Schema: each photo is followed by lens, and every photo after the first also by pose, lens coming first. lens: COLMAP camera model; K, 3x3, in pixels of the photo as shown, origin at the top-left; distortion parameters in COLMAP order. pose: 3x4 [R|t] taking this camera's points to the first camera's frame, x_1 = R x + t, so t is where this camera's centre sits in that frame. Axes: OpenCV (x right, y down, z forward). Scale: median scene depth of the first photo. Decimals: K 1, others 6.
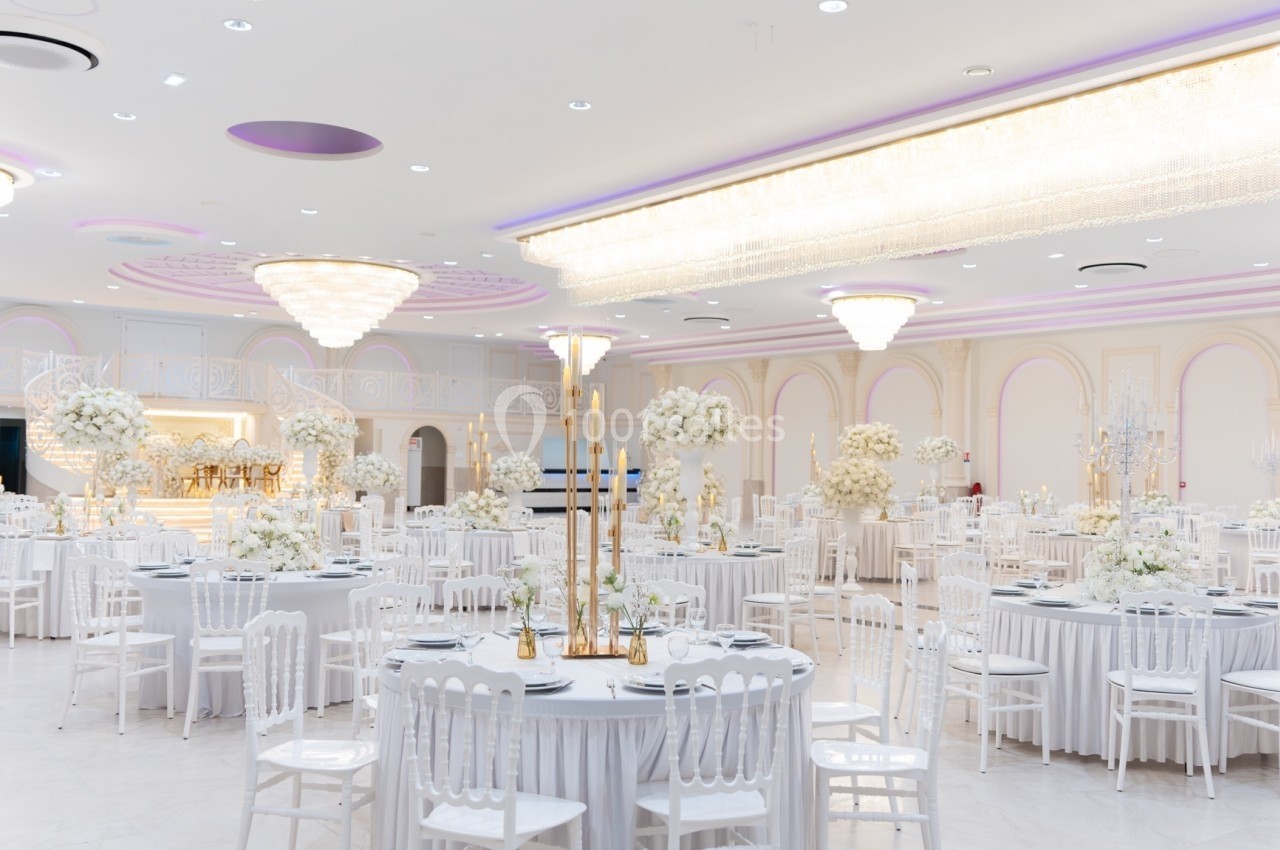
lens RADIAL K [[1203.3, 0, 639.6], [0, 1203.3, 420.8], [0, 0, 1]] dist [-0.001780, 0.000000]
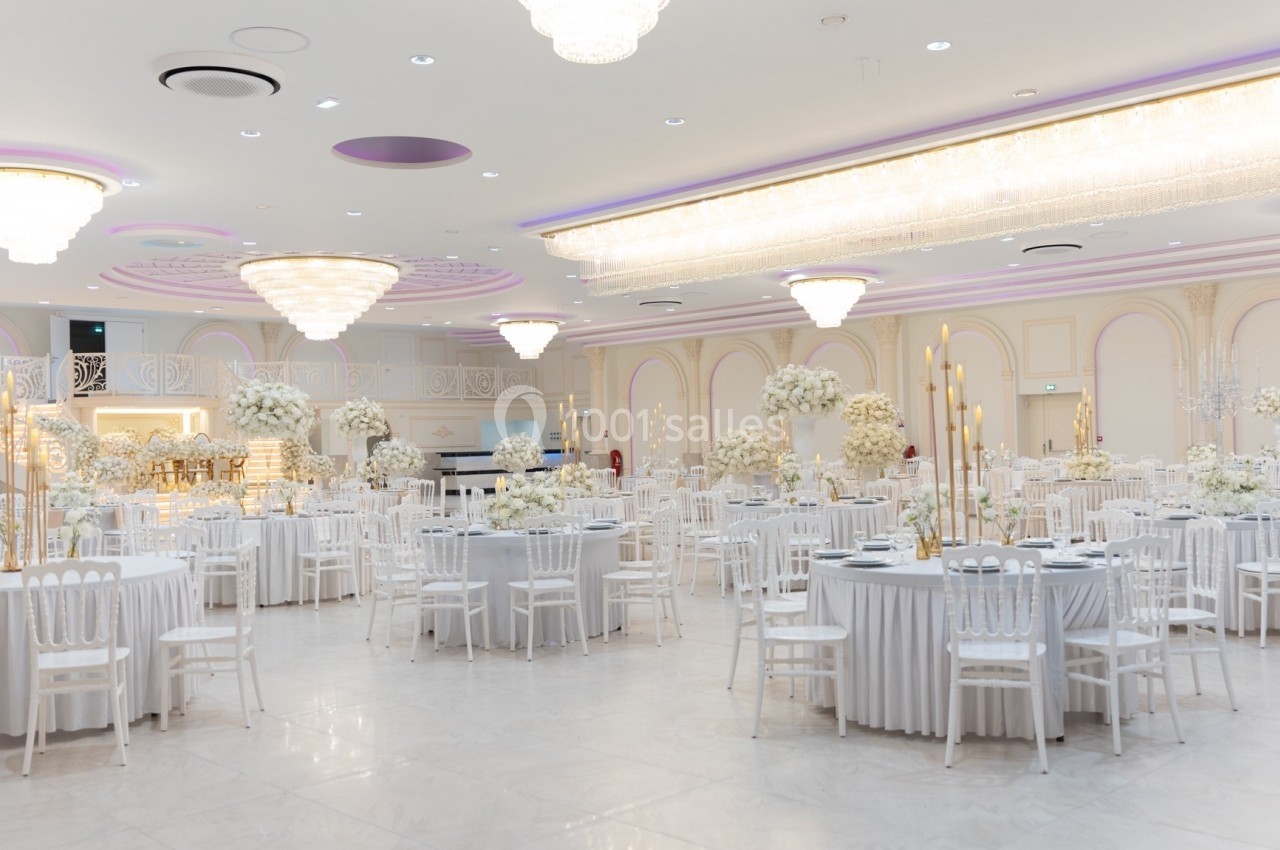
lens RADIAL K [[1203.3, 0, 634.4], [0, 1203.3, 415.6], [0, 0, 1]] dist [-0.001780, 0.000000]
pose [[0.992180, -0.038138, 0.118846, -0.158920], [0.036819, 0.999234, 0.013277, 0.000408], [-0.119261, -0.008797, 0.992824, -0.090849]]
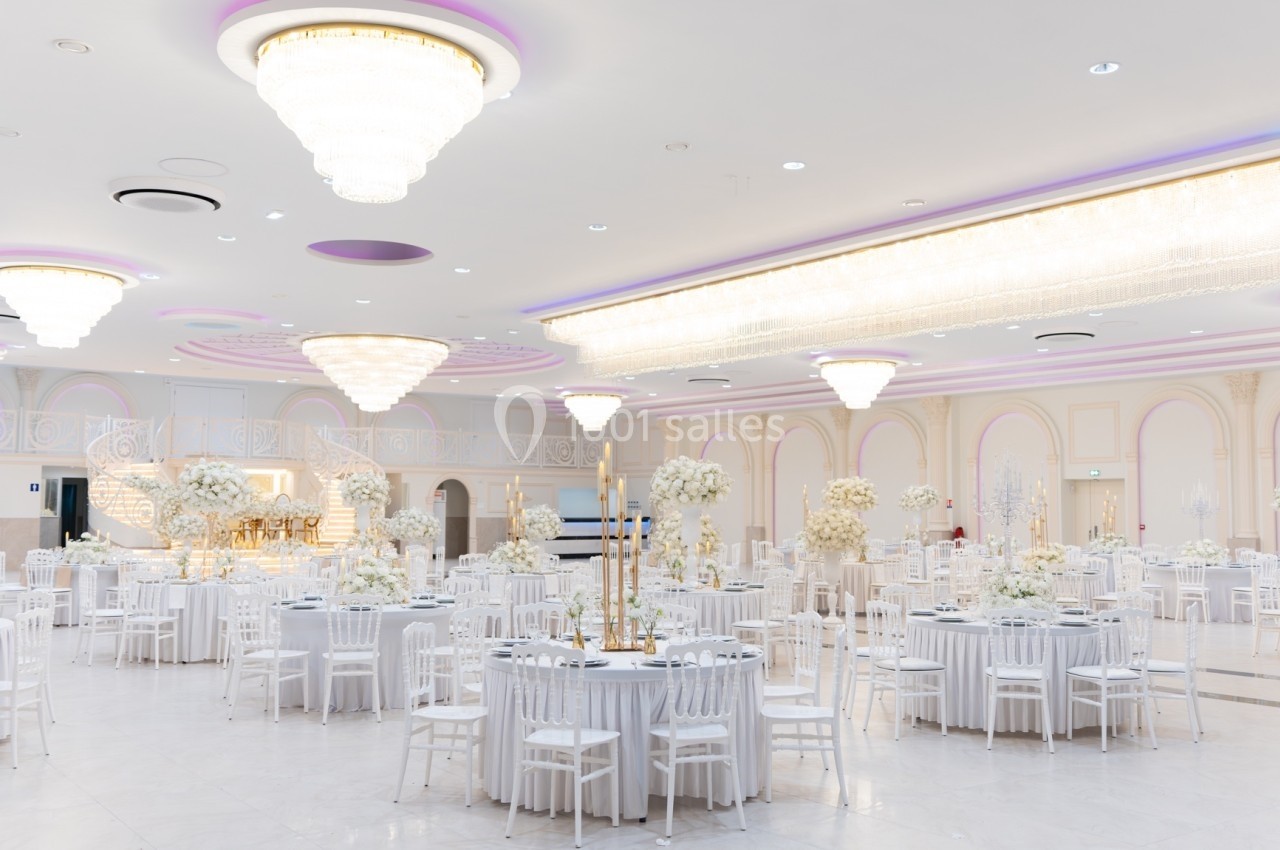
lens RADIAL K [[1203.3, 0, 636.8], [0, 1203.3, 417.8], [0, 0, 1]] dist [-0.001780, 0.000000]
pose [[0.999884, -0.011939, -0.009416, -0.000028], [0.011552, 0.999128, -0.040128, -0.011220], [0.009887, 0.040015, 0.999150, -0.154109]]
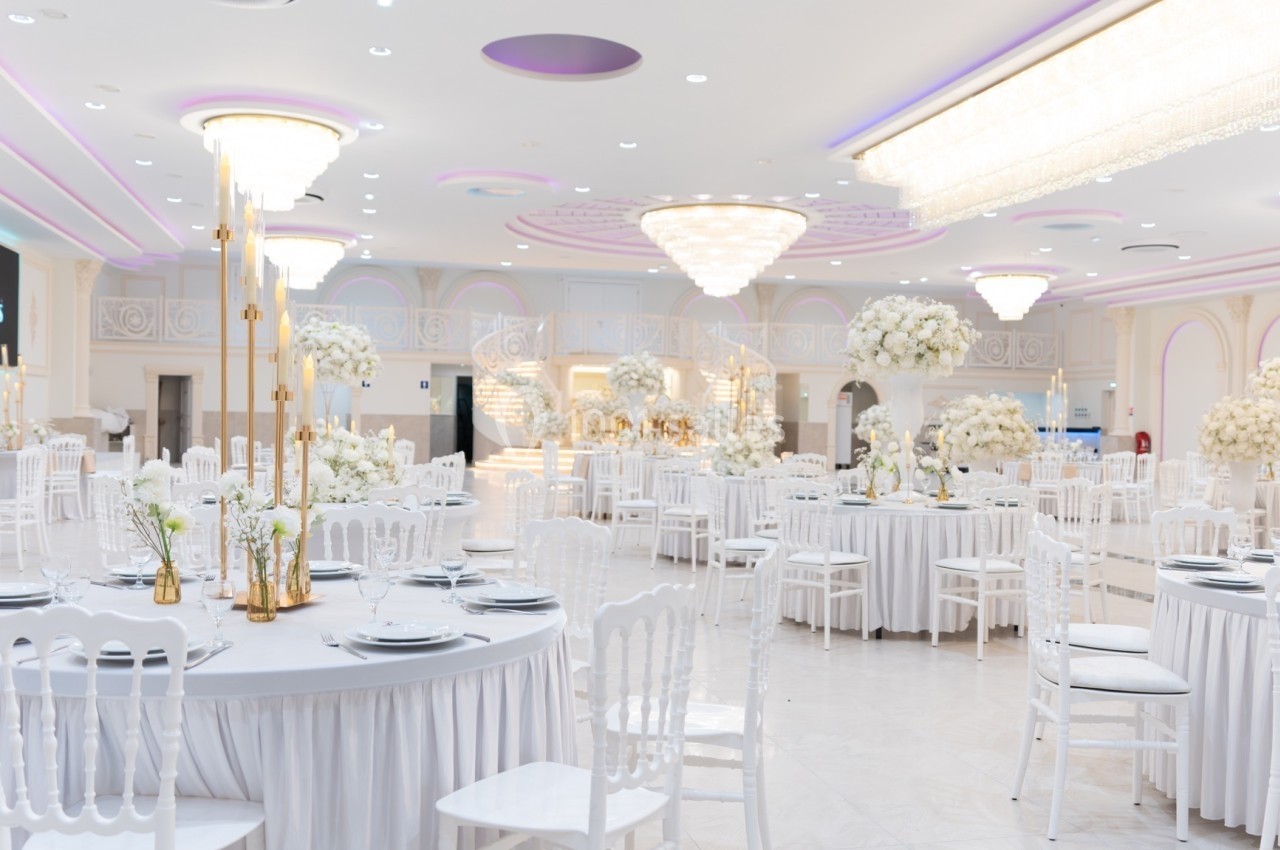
lens RADIAL K [[1203.3, 0, 648.0], [0, 1203.3, 428.4], [0, 0, 1]] dist [-0.001780, 0.000000]
pose [[0.913092, 0.005006, -0.407724, 0.128329], [0.009330, 0.999406, 0.033164, 0.019216], [0.407648, -0.034086, 0.912503, 0.124450]]
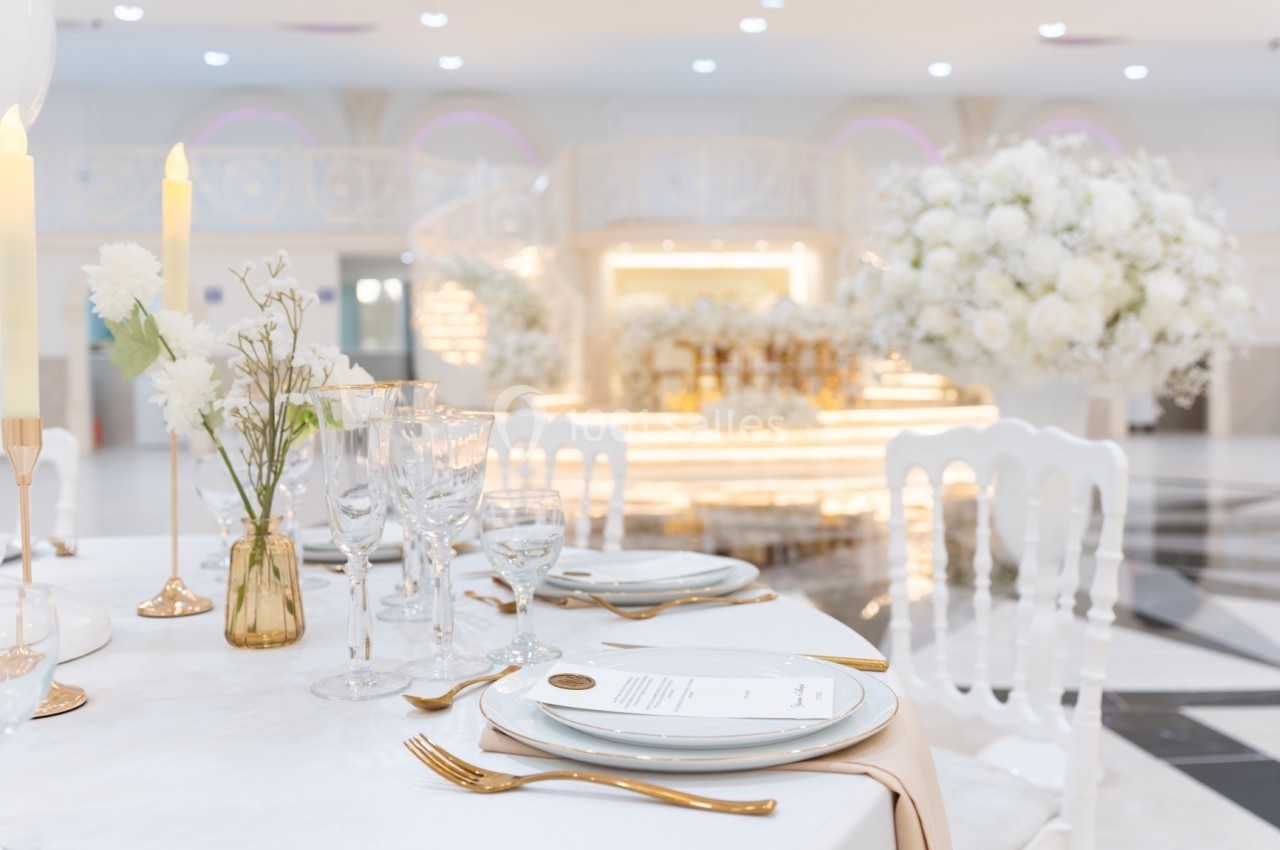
lens RADIAL K [[1203.3, 0, 645.8], [0, 1203.3, 429.1], [0, 0, 1]] dist [-0.001780, 0.000000]
pose [[0.851502, 0.002172, -0.524346, -0.210311], [0.042026, 0.996492, 0.072376, 0.058386], [0.522664, -0.083665, 0.848424, 0.970544]]
